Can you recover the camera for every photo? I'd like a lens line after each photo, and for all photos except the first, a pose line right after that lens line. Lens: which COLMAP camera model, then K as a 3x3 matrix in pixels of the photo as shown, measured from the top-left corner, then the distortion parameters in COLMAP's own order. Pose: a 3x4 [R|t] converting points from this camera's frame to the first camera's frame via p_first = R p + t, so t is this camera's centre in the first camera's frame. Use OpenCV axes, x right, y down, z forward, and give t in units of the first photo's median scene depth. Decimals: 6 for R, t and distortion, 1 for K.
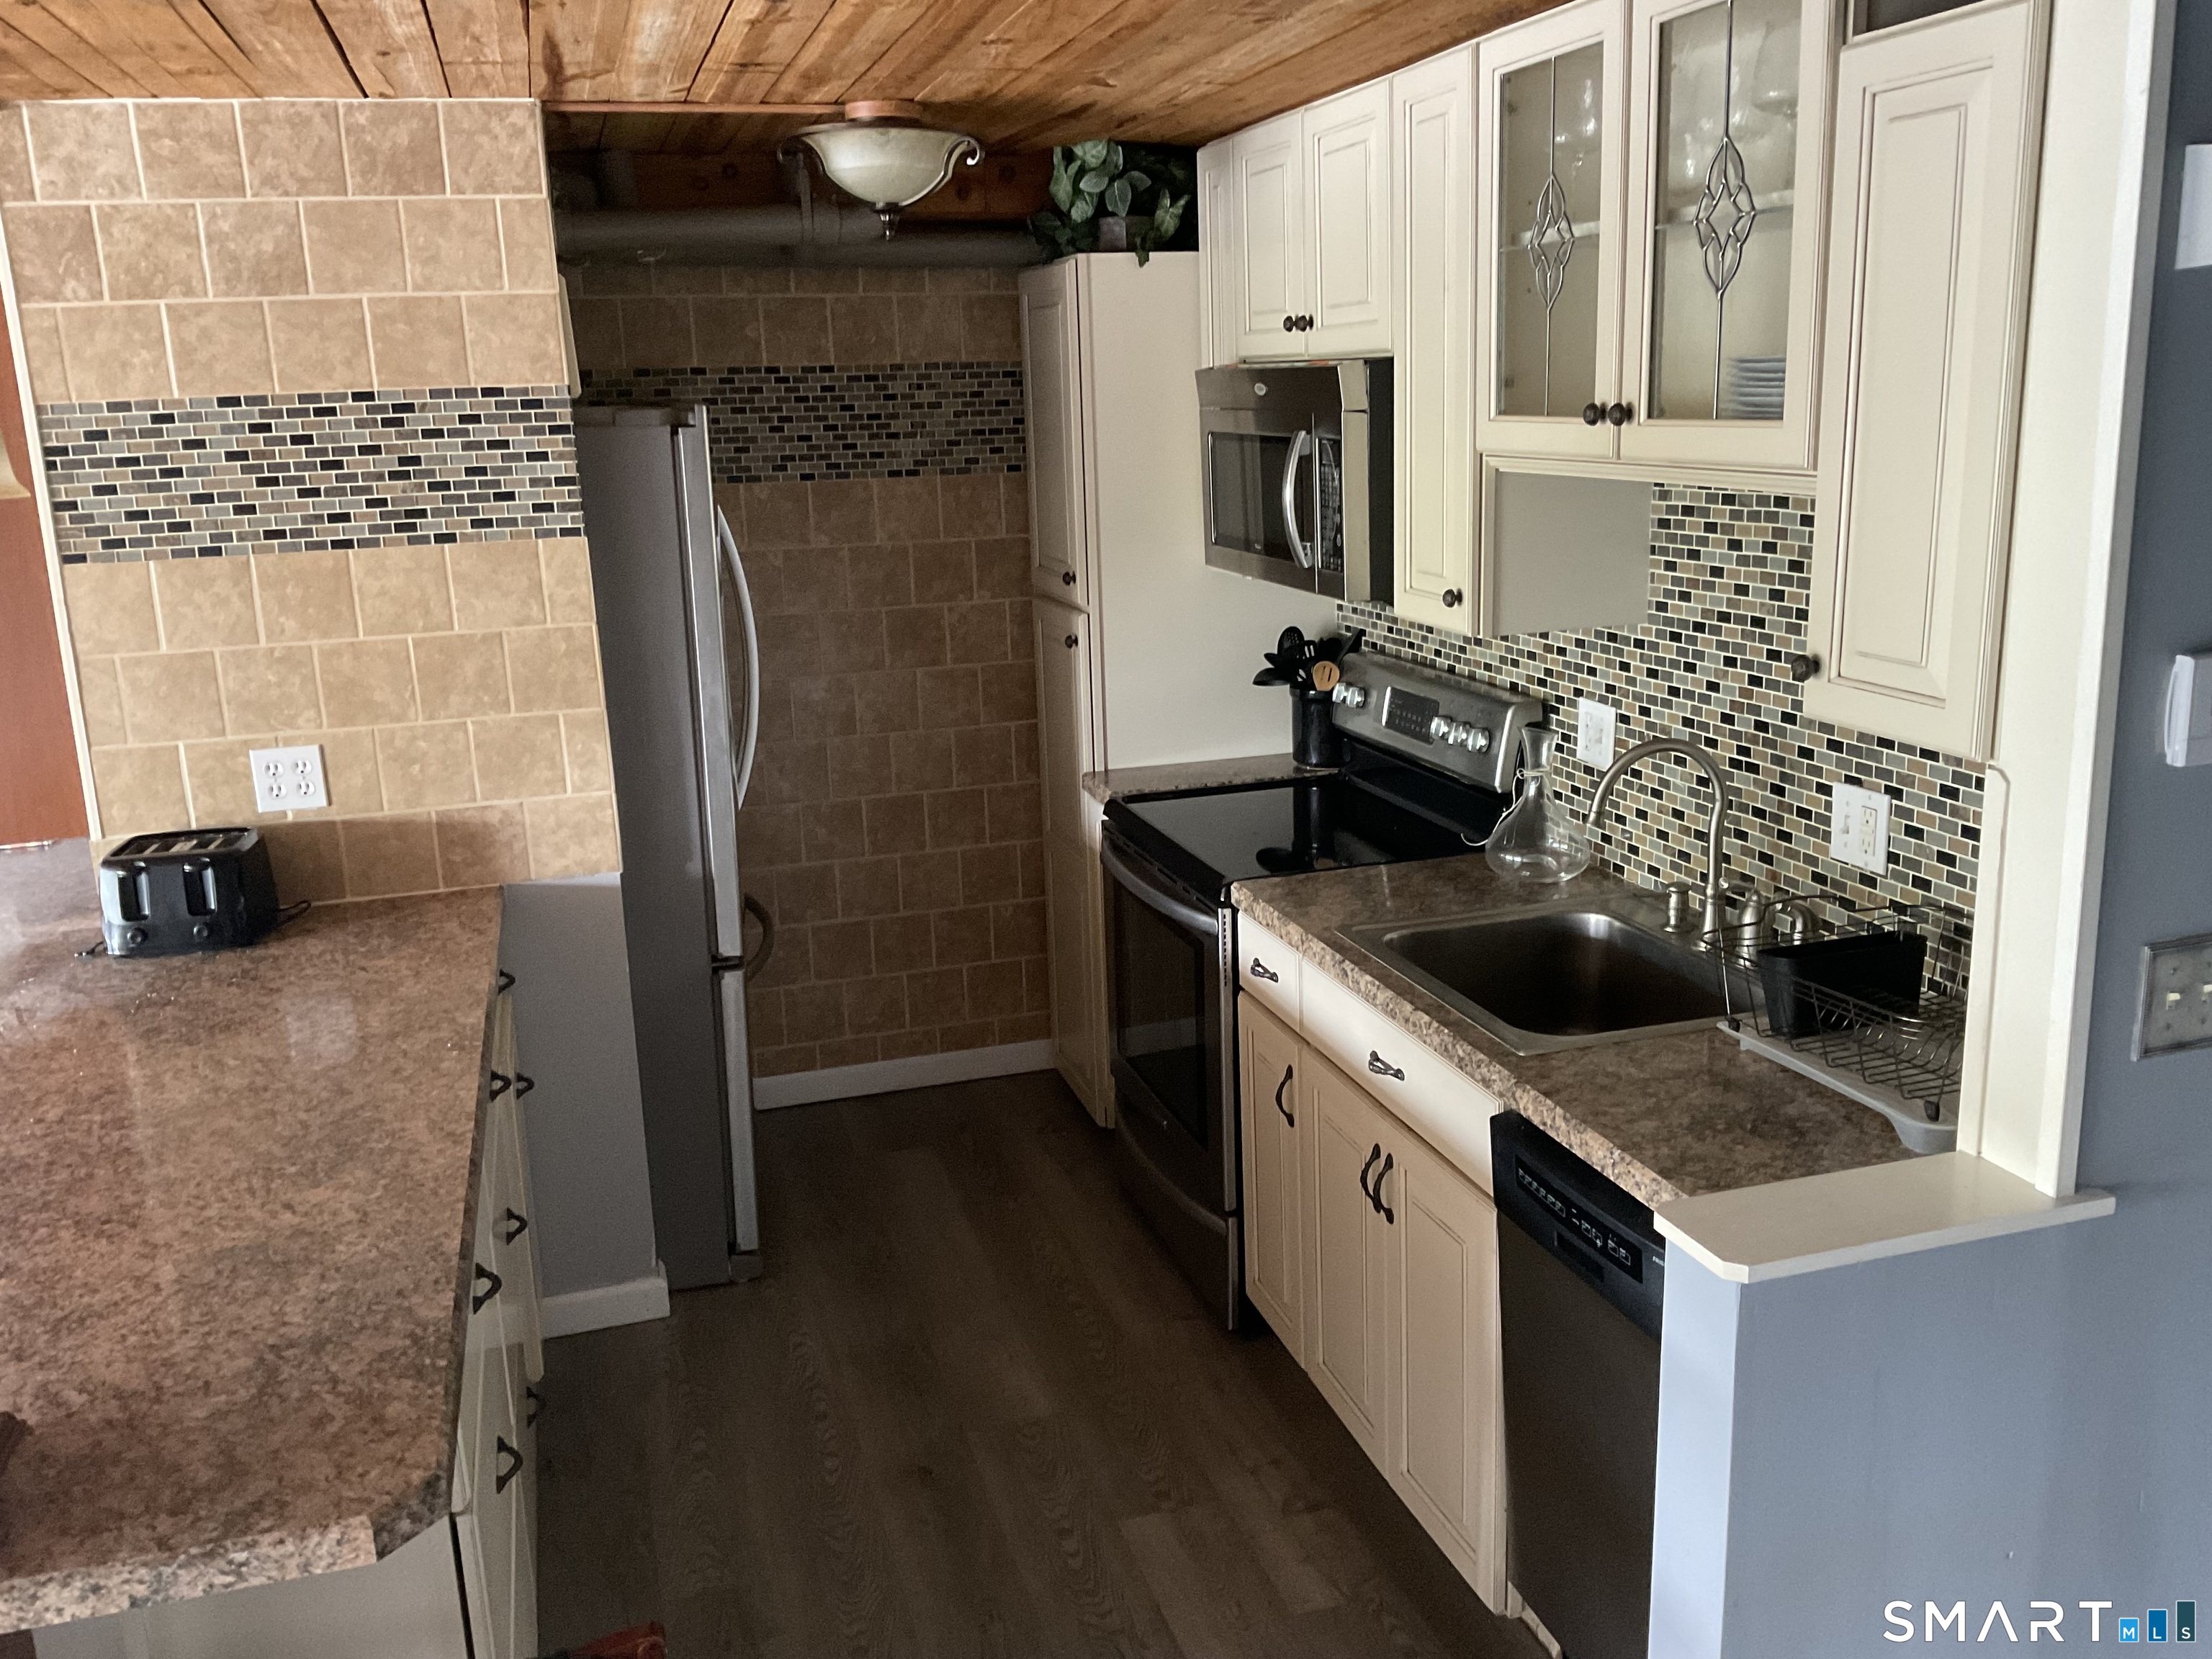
lens RADIAL K [[1827.9, 0, 1106.0], [0, 1827.9, 829.5], [0, 0, 1]] dist [0.104780, -0.205652]
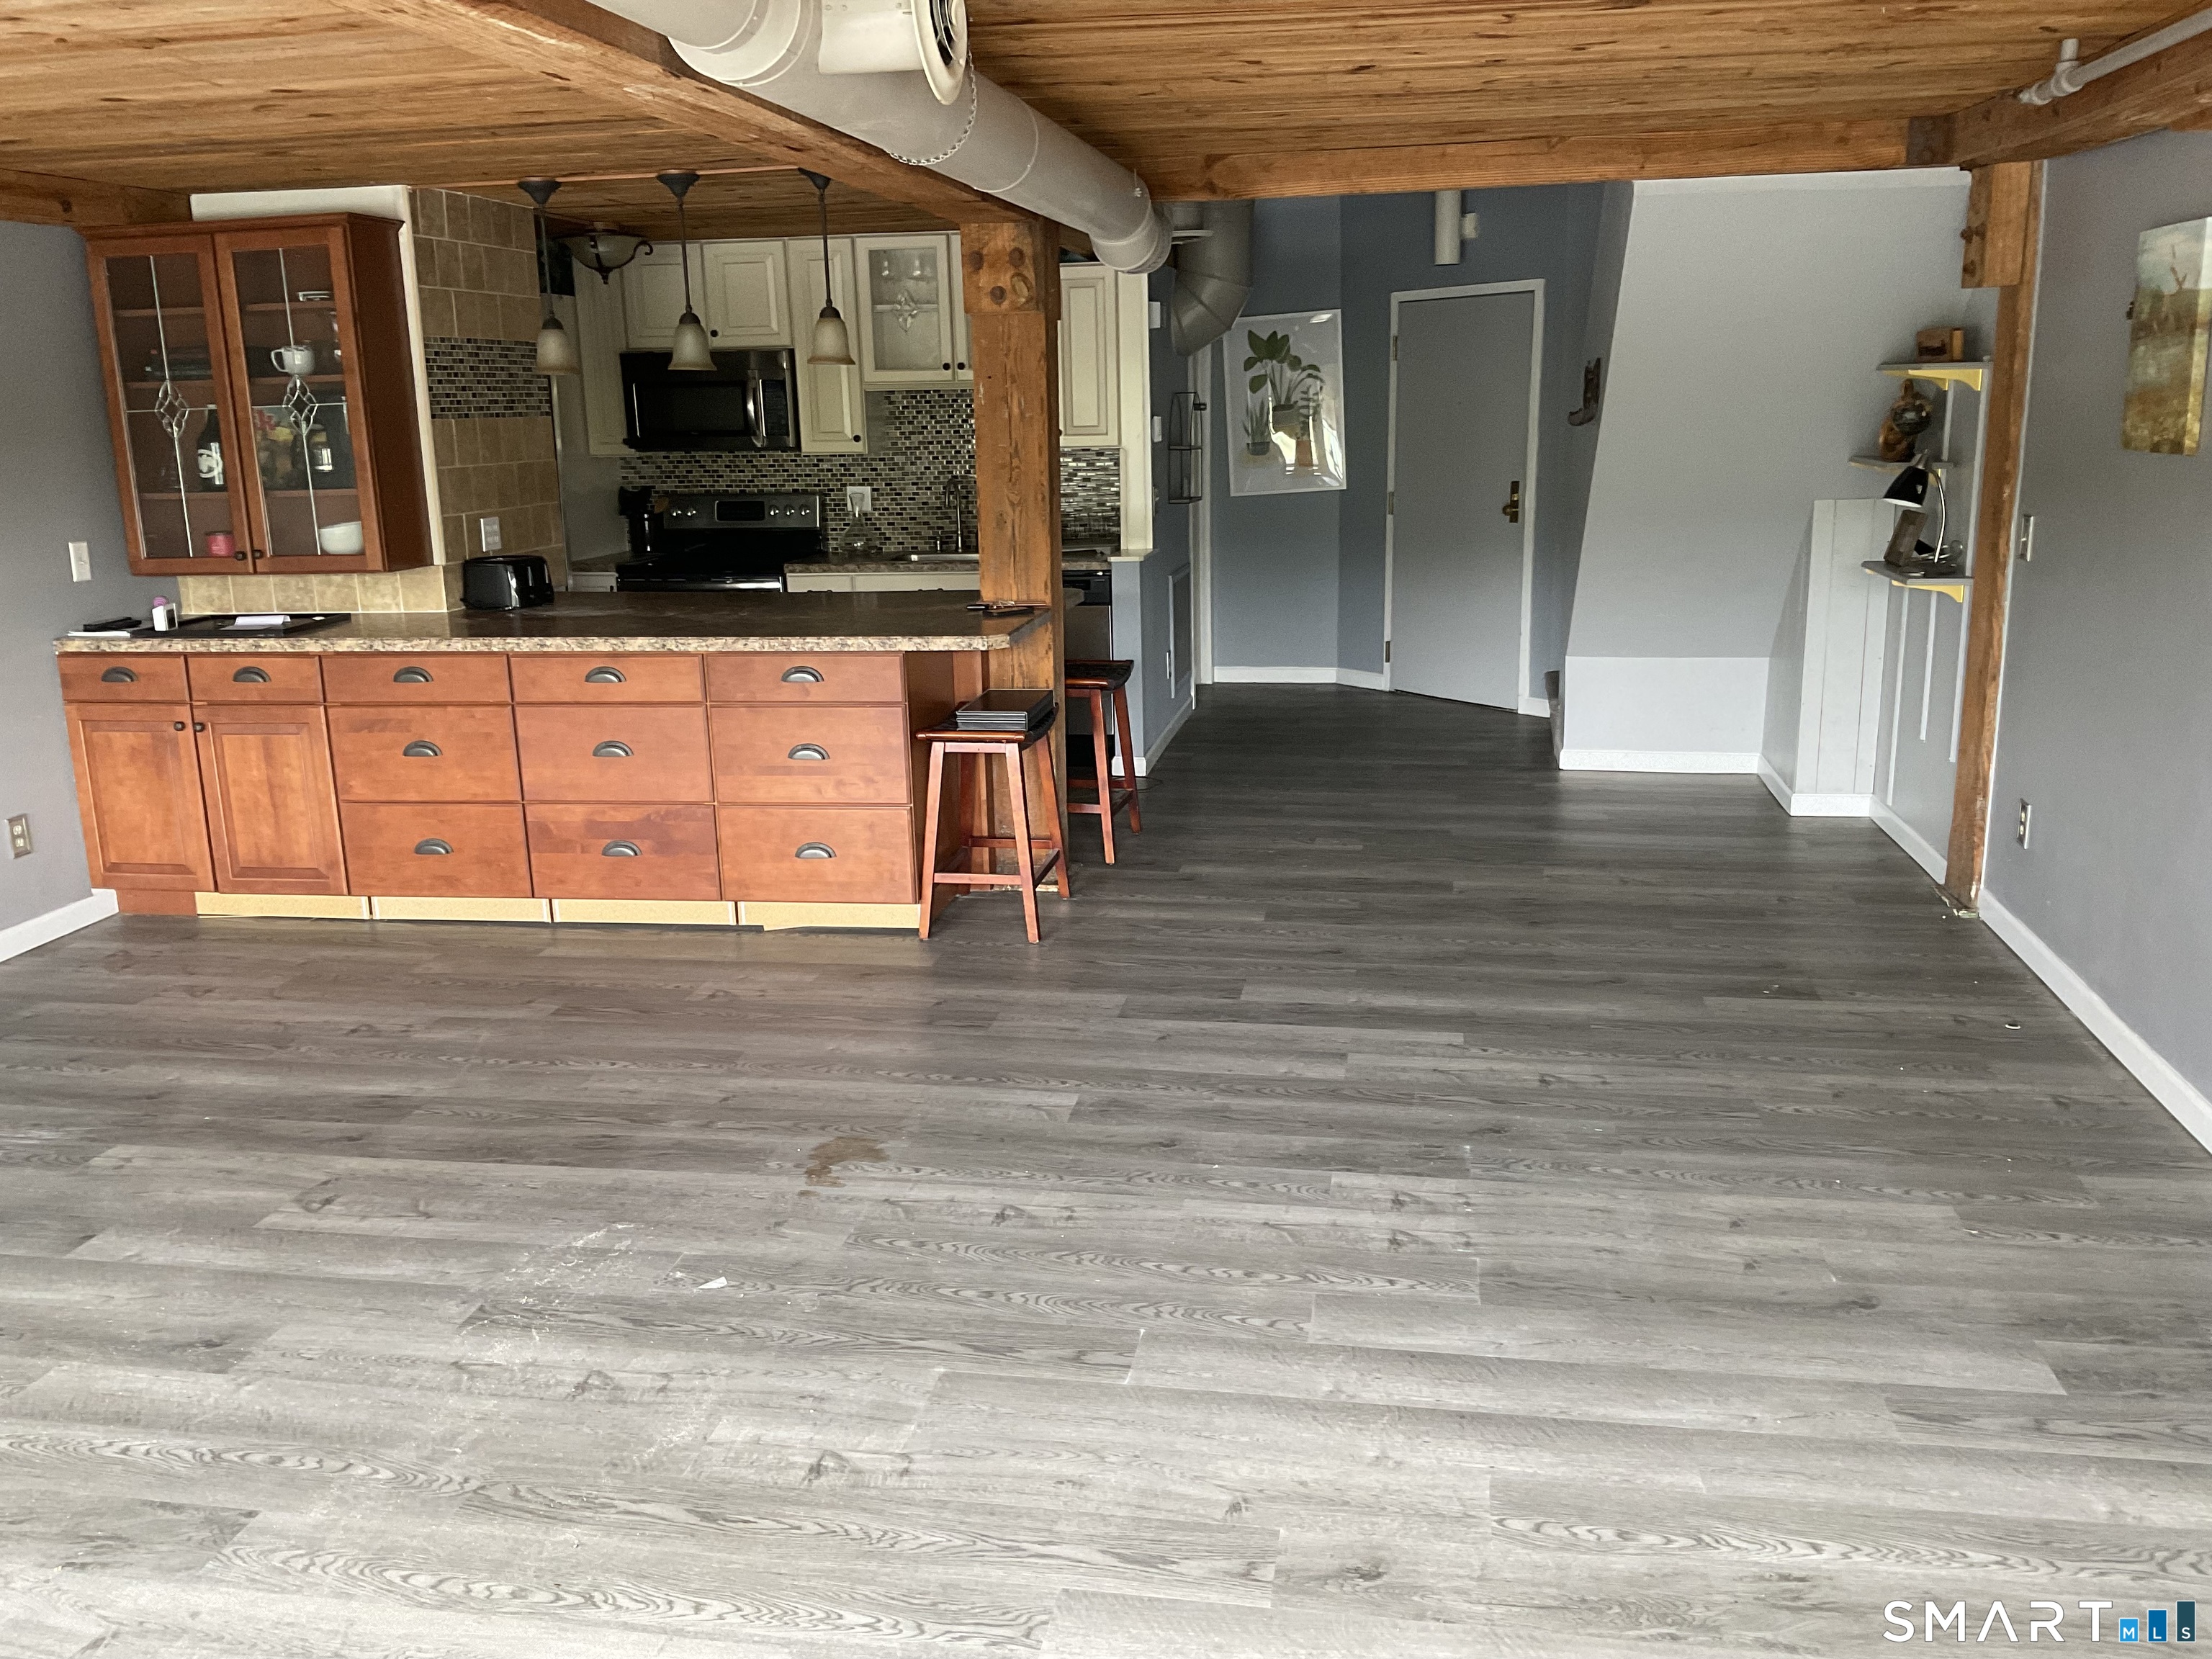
lens RADIAL K [[1827.9, 0, 1106.0], [0, 1827.9, 829.5], [0, 0, 1]] dist [0.104780, -0.205652]
pose [[0.448766, -0.180413, 0.875249, -1.981089], [0.221466, 0.971310, 0.086662, 0.260379], [-0.865773, 0.154947, 0.475846, -0.471716]]
